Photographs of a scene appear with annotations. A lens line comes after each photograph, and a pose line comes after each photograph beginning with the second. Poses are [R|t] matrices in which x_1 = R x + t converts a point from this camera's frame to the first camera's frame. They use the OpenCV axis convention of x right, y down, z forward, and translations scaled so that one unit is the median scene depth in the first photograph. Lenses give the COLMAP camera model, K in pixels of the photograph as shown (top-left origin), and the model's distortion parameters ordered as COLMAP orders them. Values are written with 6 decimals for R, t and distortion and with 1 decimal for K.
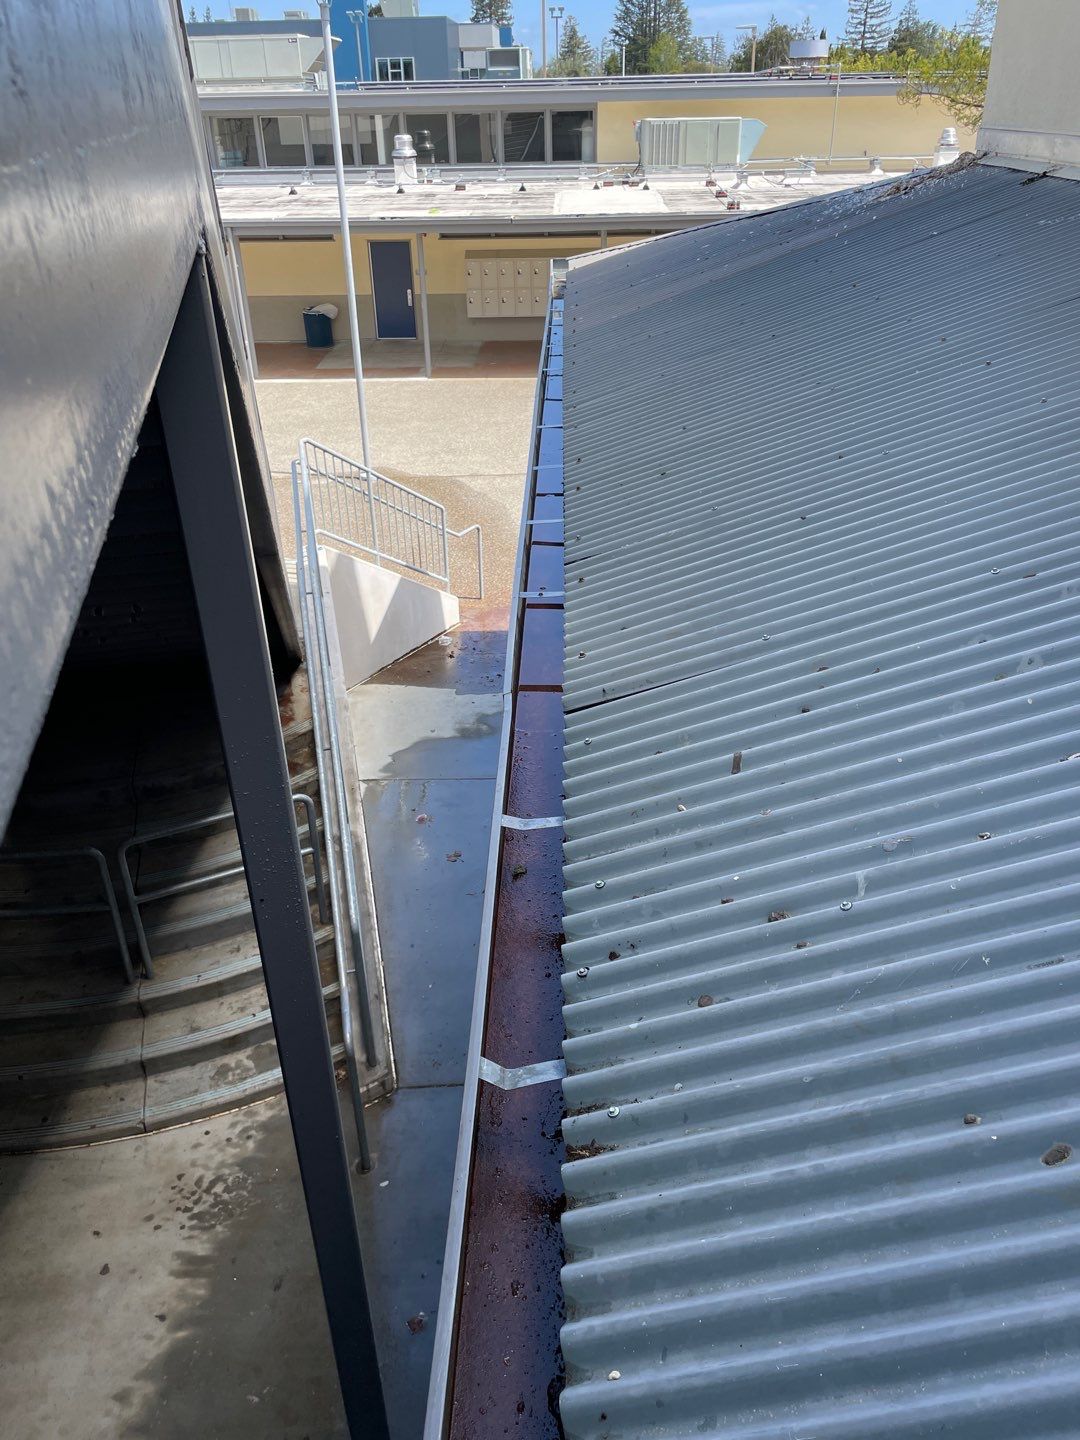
lens RADIAL K [[1150.4, 0, 535.9], [0, 1150.4, 794.7], [0, 0, 1]] dist [0.083845, -0.100838]
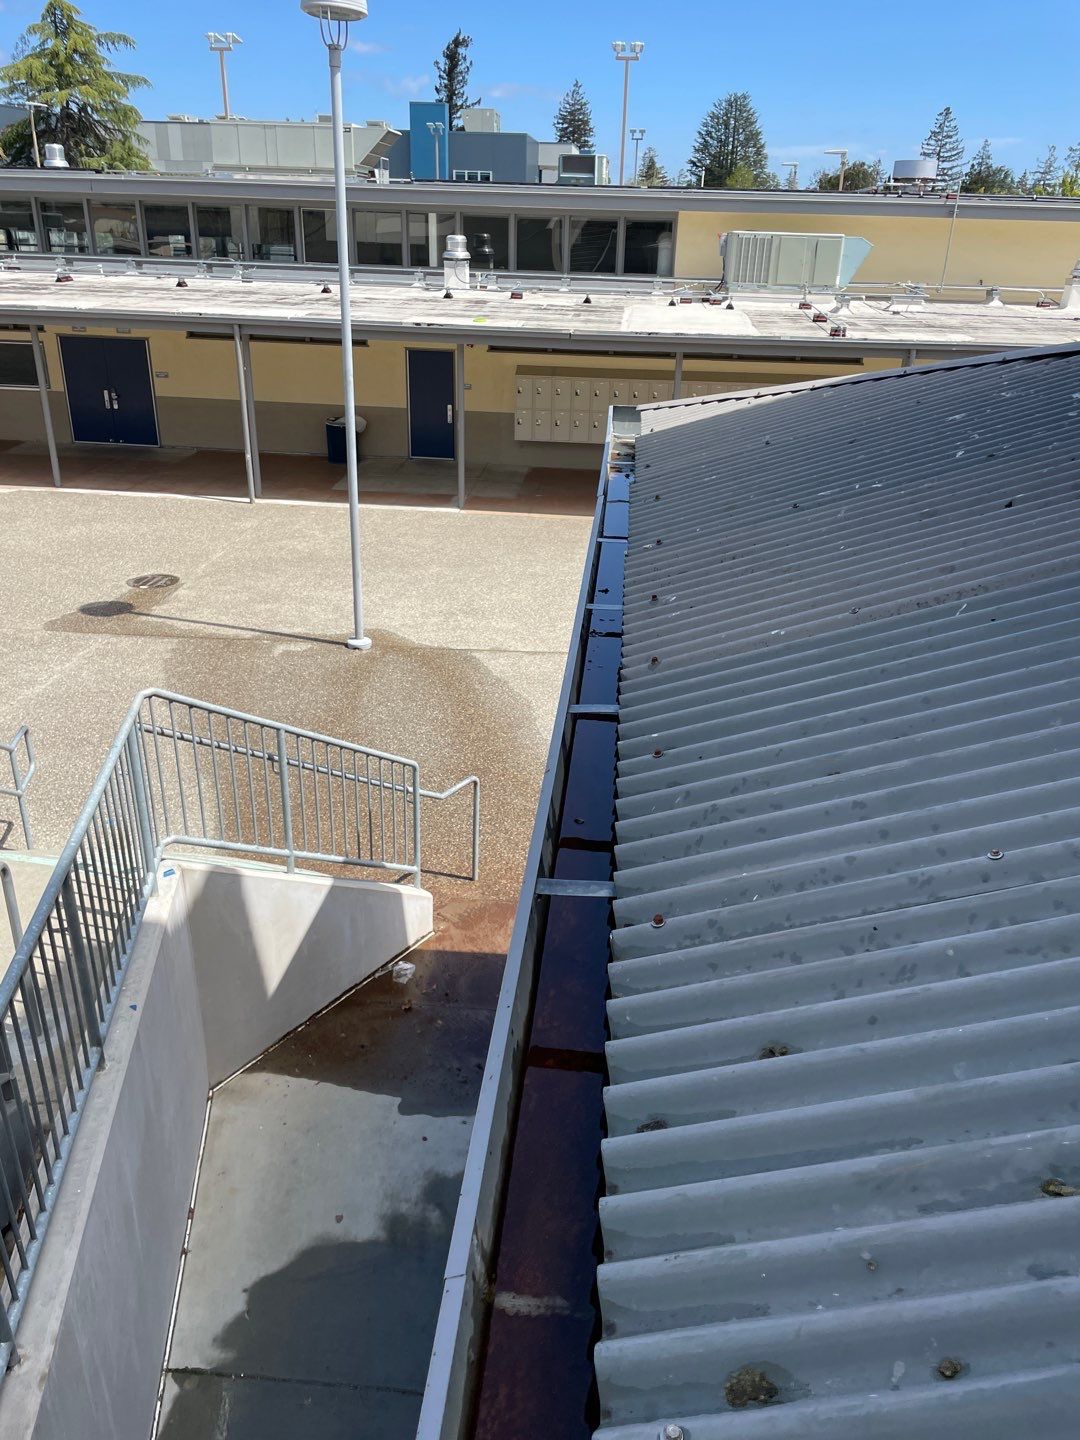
lens RADIAL K [[1150.4, 0, 535.9], [0, 1150.4, 794.7], [0, 0, 1]] dist [0.083845, -0.100838]
pose [[0.997237, 0.067063, -0.031964, 0.002717], [-0.069403, 0.994470, -0.078818, -0.080433], [0.026501, 0.080818, 0.996376, 0.161809]]
